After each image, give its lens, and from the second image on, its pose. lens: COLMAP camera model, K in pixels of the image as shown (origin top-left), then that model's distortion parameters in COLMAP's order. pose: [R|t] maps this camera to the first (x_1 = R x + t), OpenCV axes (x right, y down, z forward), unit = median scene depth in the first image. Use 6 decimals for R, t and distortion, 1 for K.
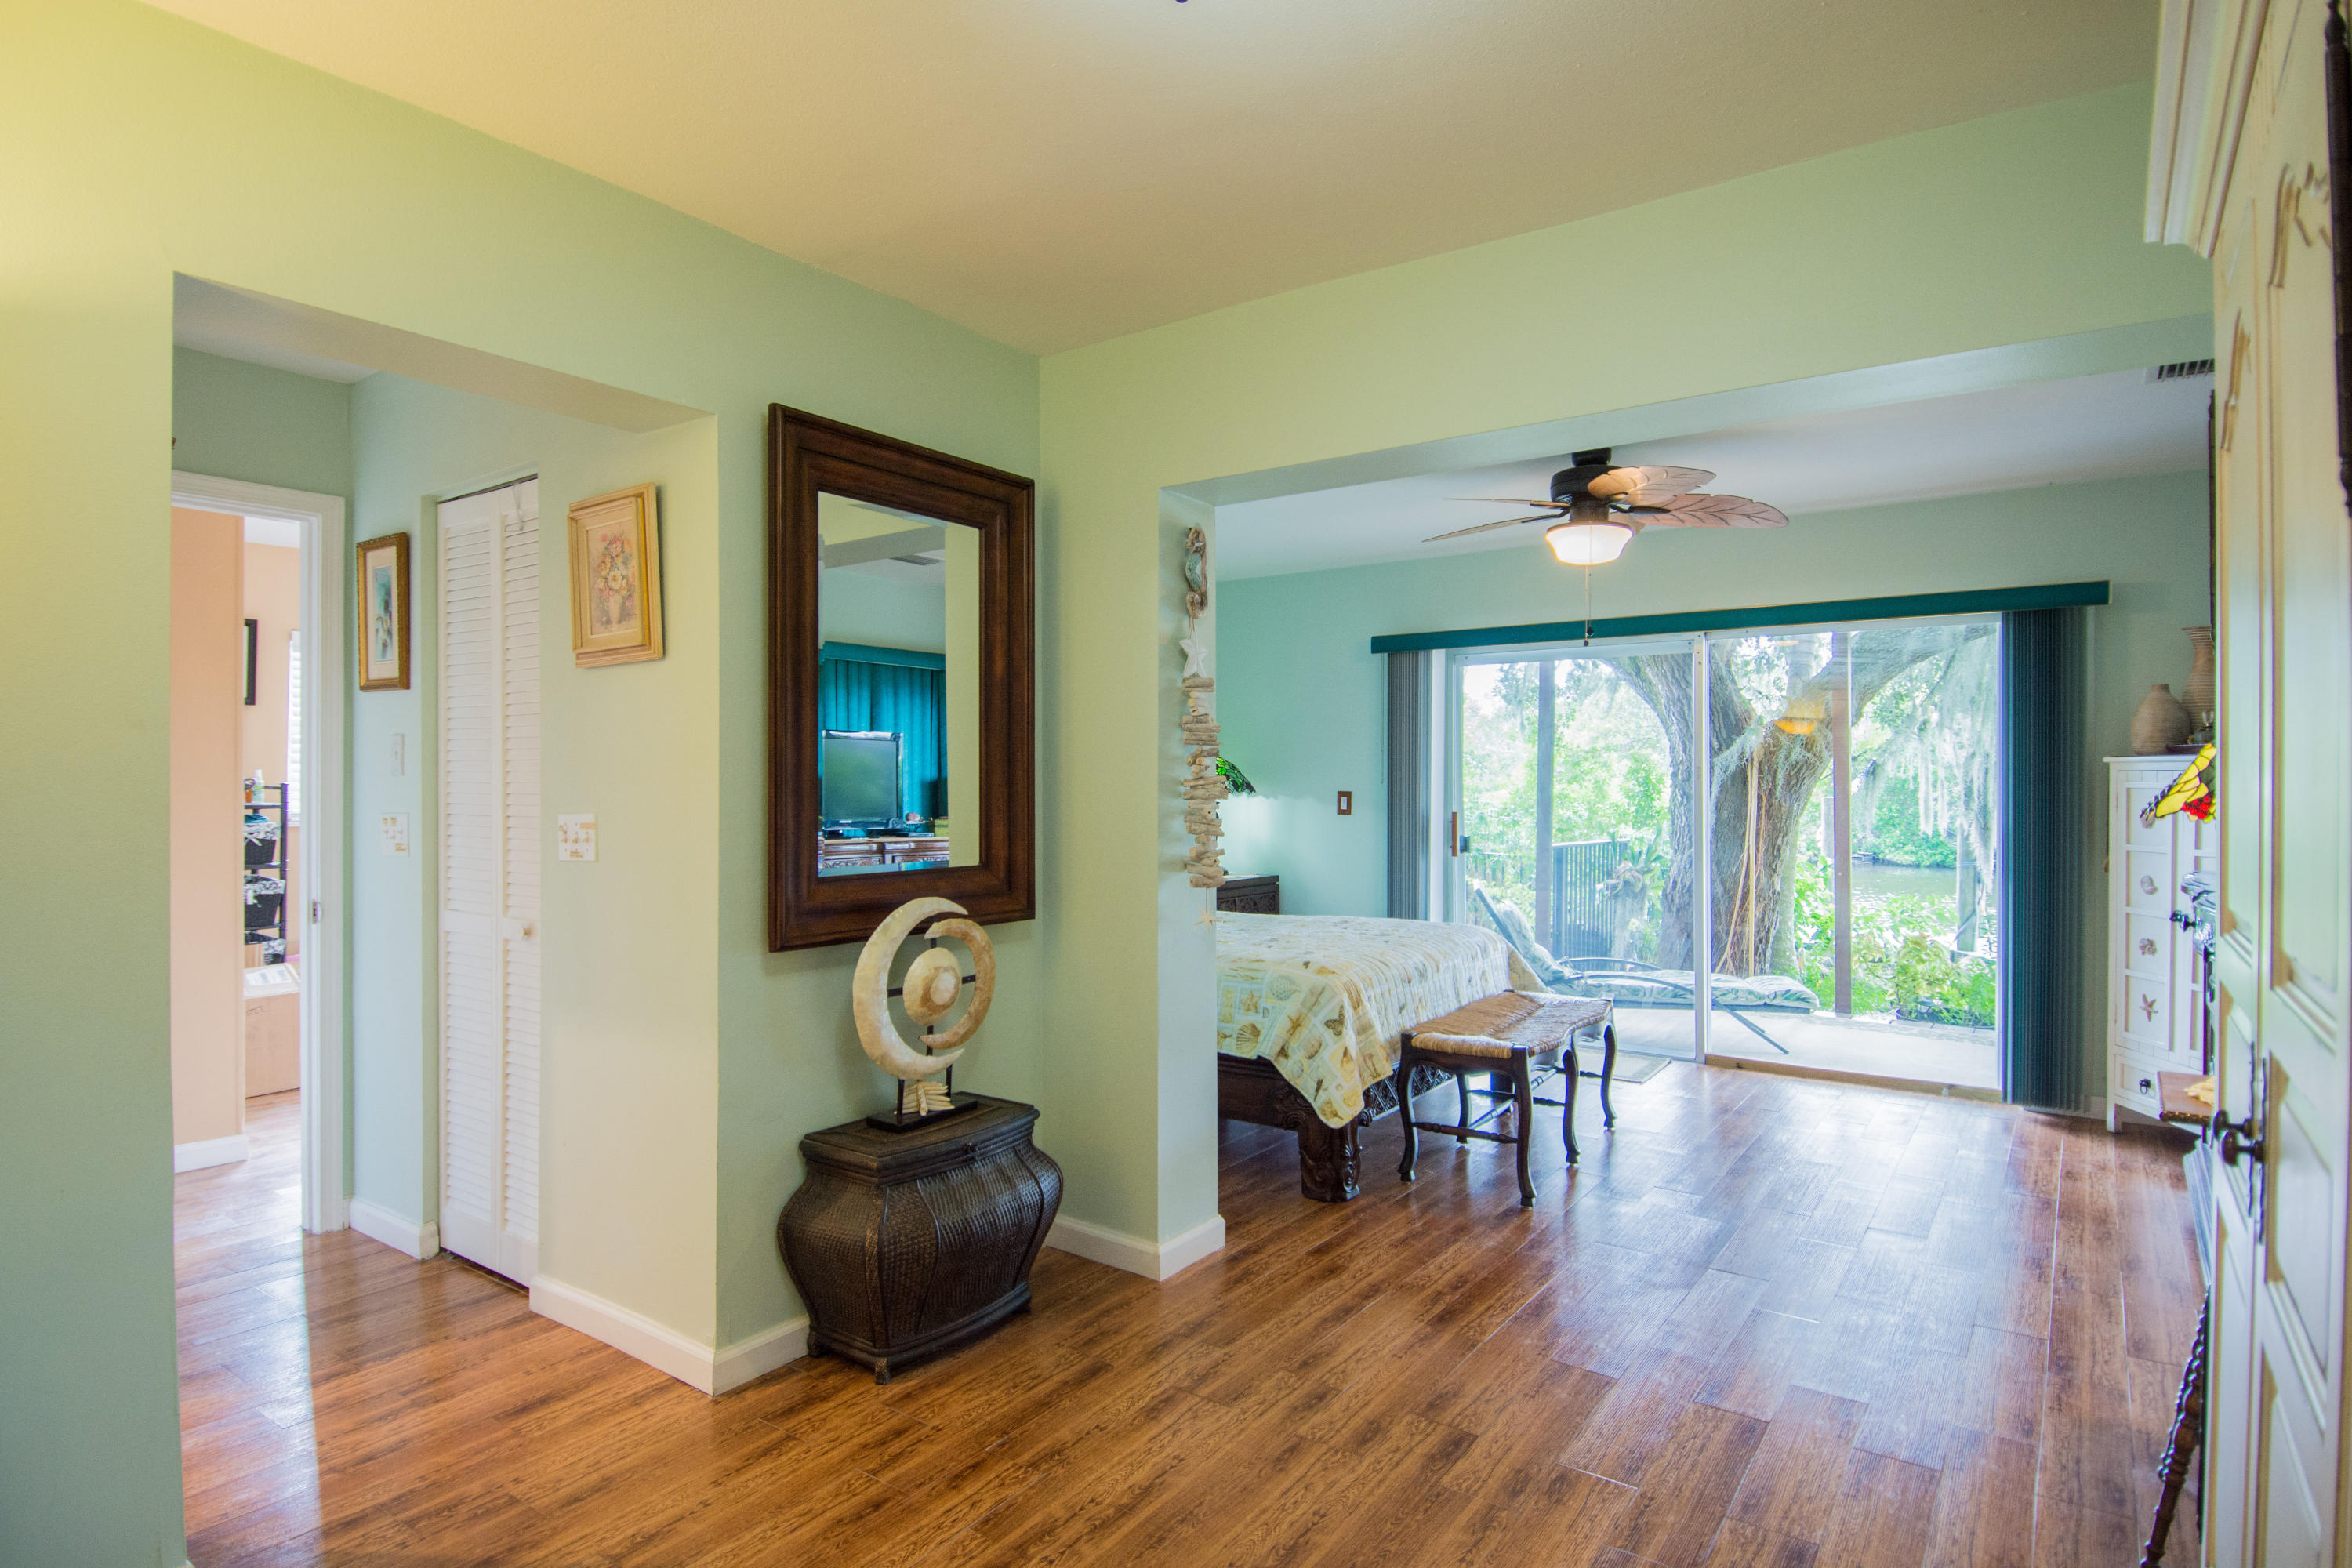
lens RADIAL K [[1235.7, 0, 1164.0], [0, 1235.7, 771.2], [0, 0, 1]] dist [0.053745, -0.054508]
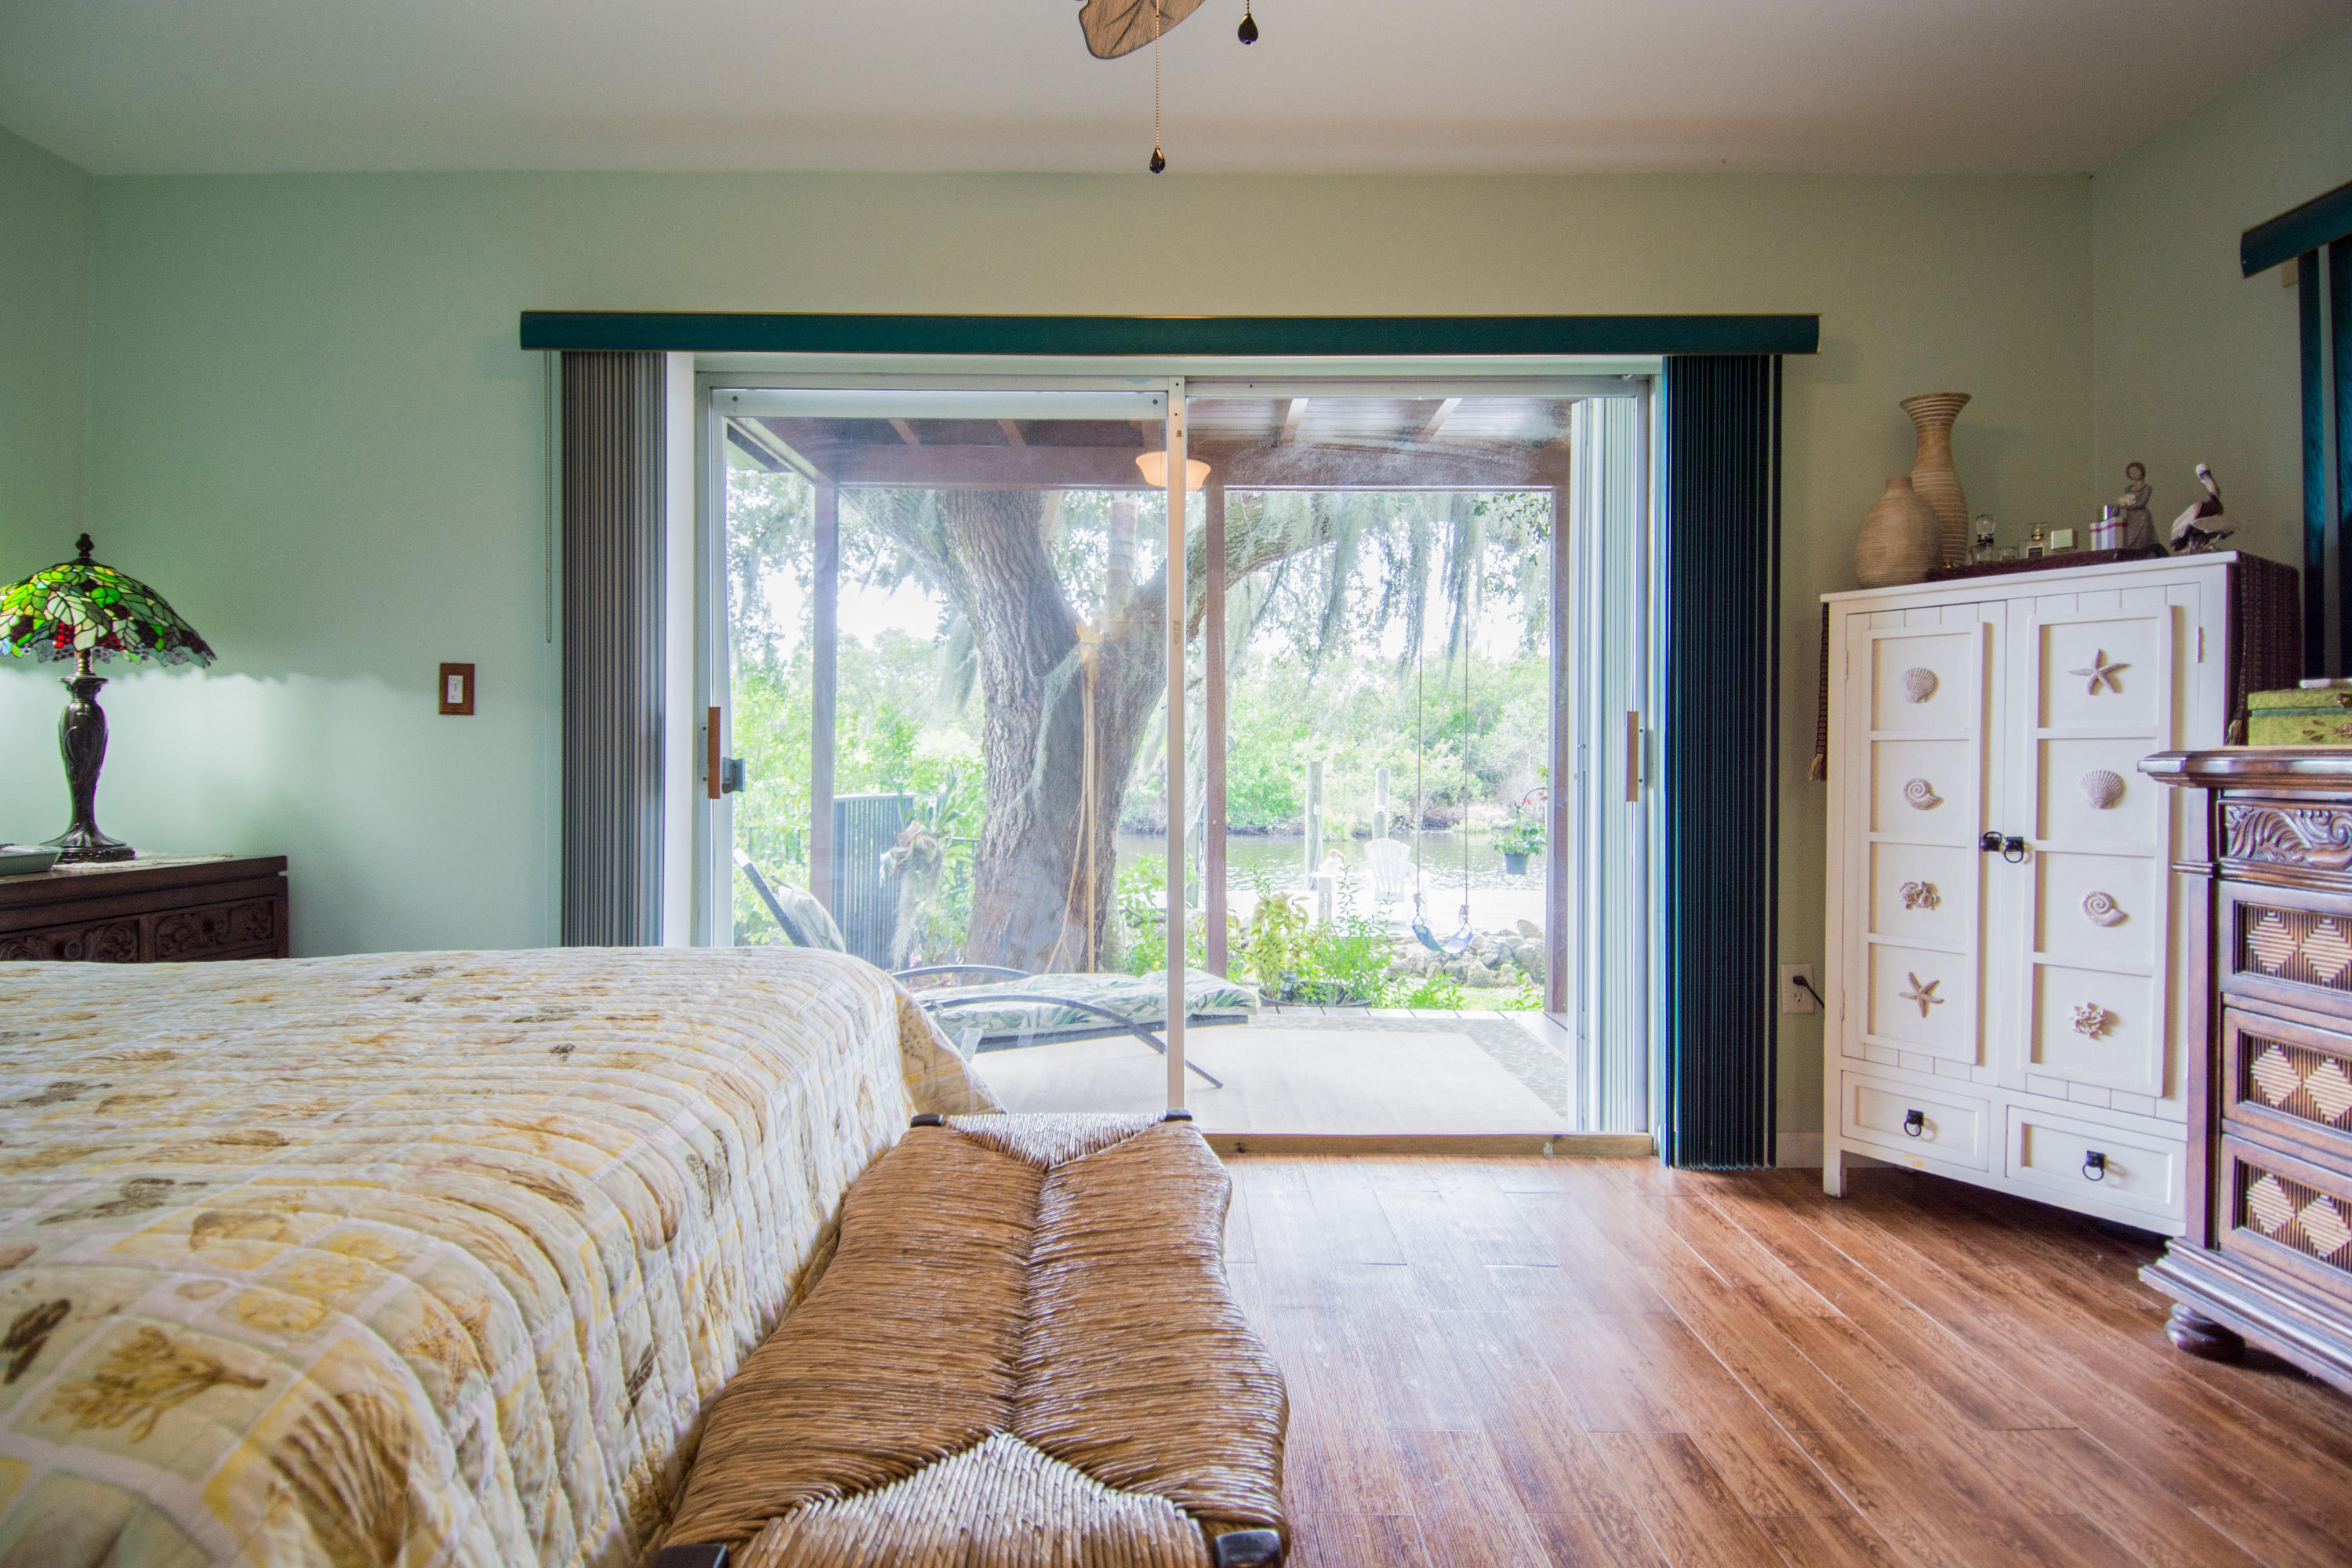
lens RADIAL K [[1235.7, 0, 1164.0], [0, 1235.7, 771.2], [0, 0, 1]] dist [0.053745, -0.054508]
pose [[0.807470, -0.003054, 0.589901, 0.084956], [-0.004931, 0.999917, 0.011927, 0.049162], [-0.589889, -0.012539, 0.807387, 0.478946]]
